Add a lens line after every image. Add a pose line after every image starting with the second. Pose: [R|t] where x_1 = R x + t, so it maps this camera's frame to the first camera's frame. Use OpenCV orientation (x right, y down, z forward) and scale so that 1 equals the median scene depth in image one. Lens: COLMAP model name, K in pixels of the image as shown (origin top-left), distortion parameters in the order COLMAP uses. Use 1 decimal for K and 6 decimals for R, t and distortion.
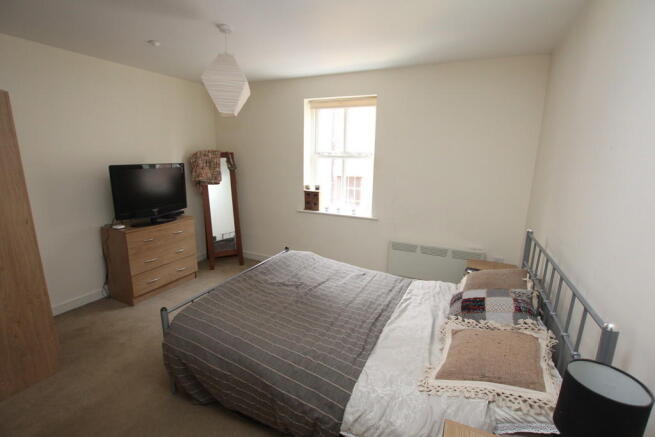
lens RADIAL K [[306.2, 0, 327.5], [0, 306.2, 218.5], [0, 0, 1]] dist [-0.023172, 0.000240]
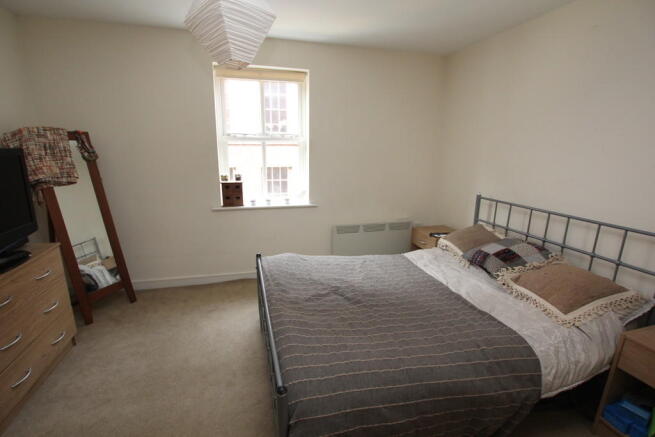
lens RADIAL K [[306.2, 0, 327.5], [0, 306.2, 218.5], [0, 0, 1]] dist [-0.023172, 0.000240]
pose [[0.760112, -0.154900, 0.631059, -0.399540], [0.133634, 0.987676, 0.081473, -0.029857], [-0.635902, 0.022402, 0.771445, 0.246109]]
